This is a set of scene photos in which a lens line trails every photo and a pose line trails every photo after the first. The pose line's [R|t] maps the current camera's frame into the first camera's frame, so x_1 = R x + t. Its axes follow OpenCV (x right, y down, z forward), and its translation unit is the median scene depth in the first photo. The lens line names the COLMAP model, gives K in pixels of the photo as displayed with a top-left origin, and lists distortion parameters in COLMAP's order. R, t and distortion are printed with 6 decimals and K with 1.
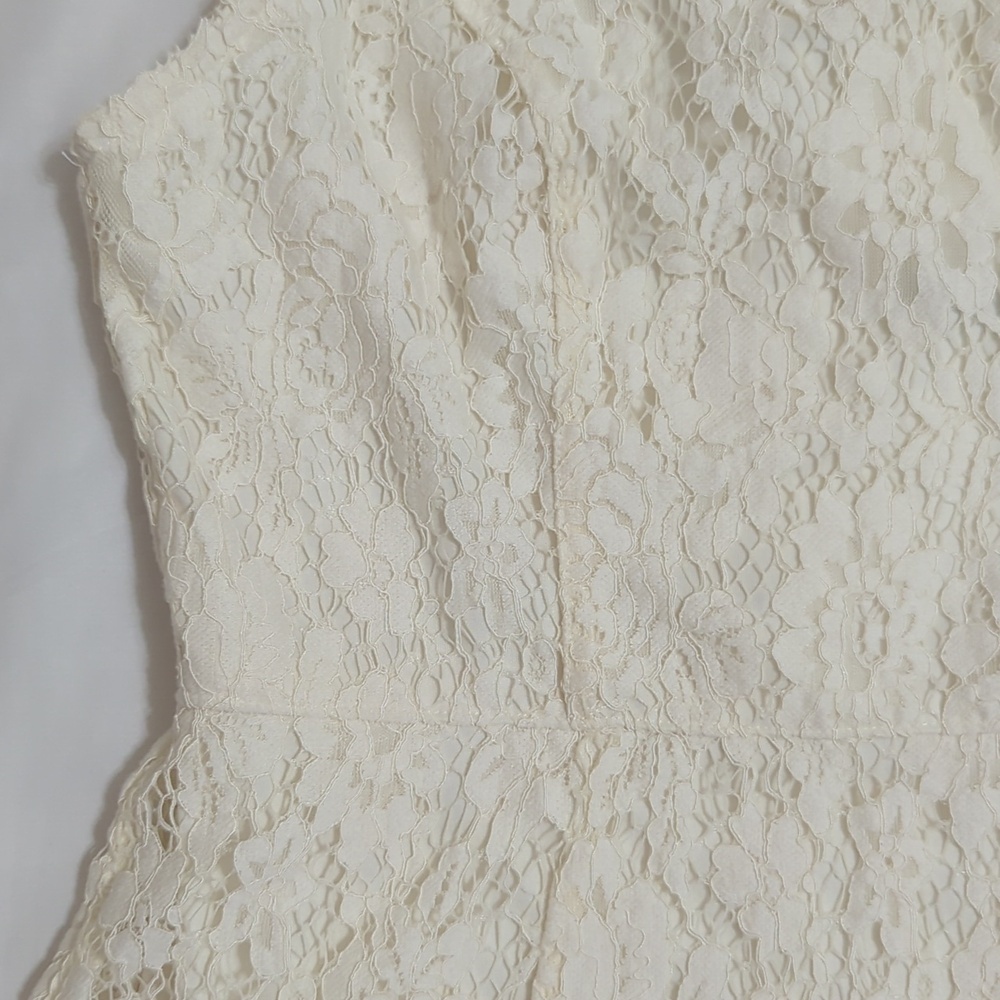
lens RADIAL K [[1609.0, 0, 499.6], [0, 1609.0, 517.1], [0, 0, 1]] dist [0.225517, -1.147305]
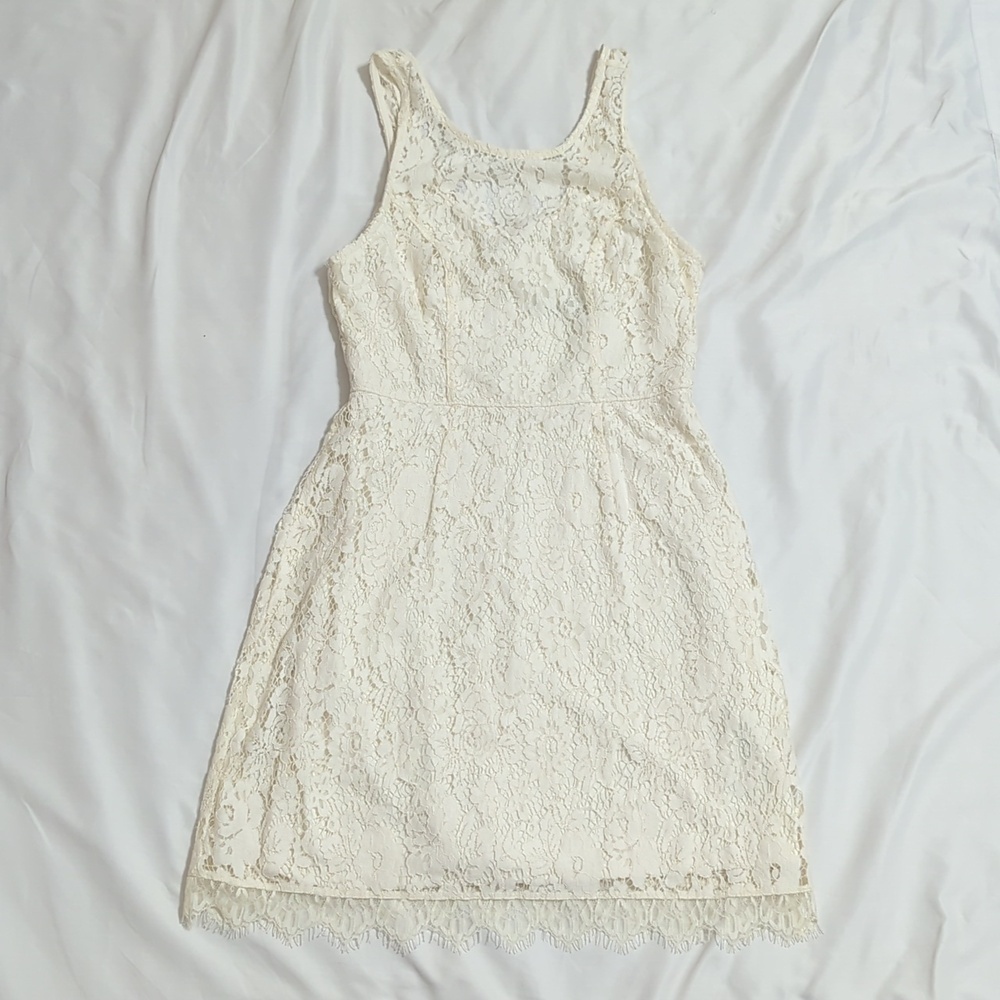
lens RADIAL K [[1609.0, 0, 499.6], [0, 1609.0, 517.1], [0, 0, 1]] dist [0.225517, -1.147305]
pose [[0.999152, 0.018807, 0.036640, 0.029059], [-0.009186, 0.969005, -0.246872, 1.369075], [-0.040147, 0.246326, 0.968355, -2.750465]]
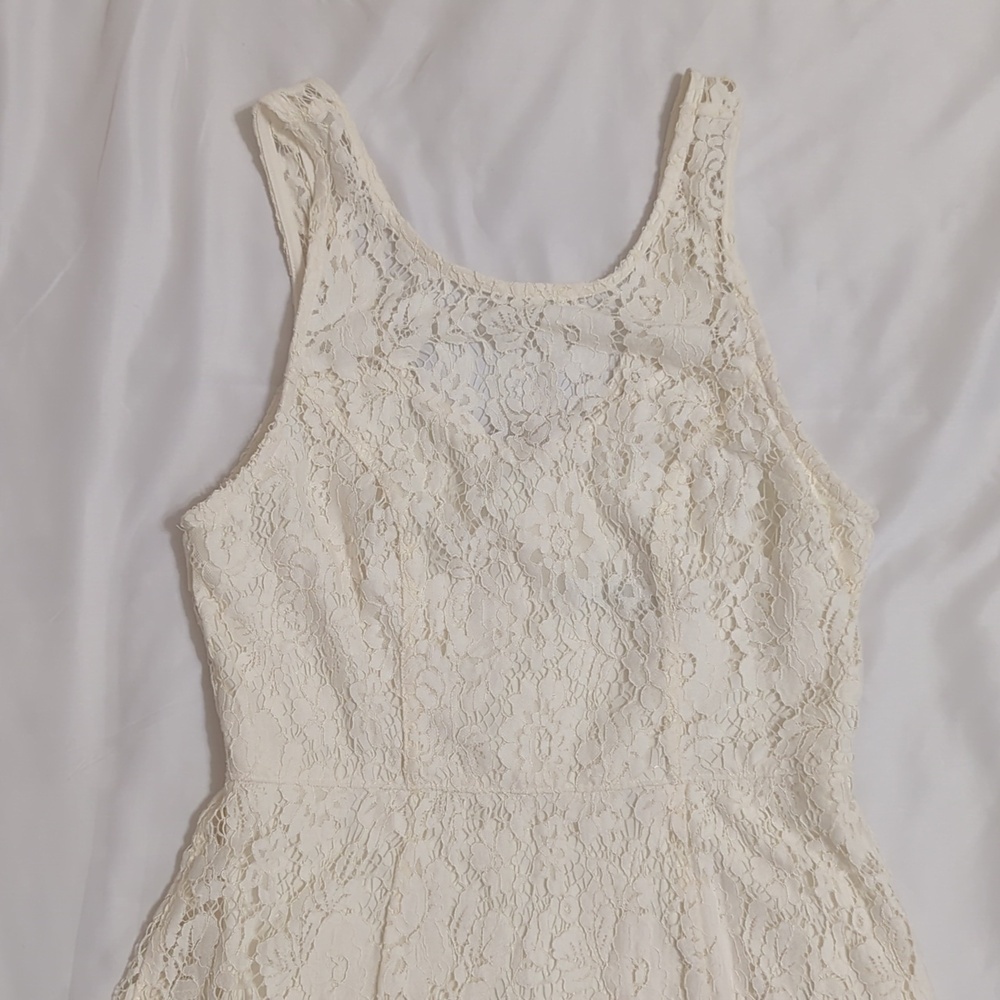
lens RADIAL K [[1609.0, 0, 499.6], [0, 1609.0, 517.1], [0, 0, 1]] dist [0.225517, -1.147305]
pose [[0.999772, 0.005266, 0.020689, 0.121670], [-0.004342, 0.999001, -0.044466, -0.139024], [-0.020903, 0.044366, 0.998797, -1.194646]]
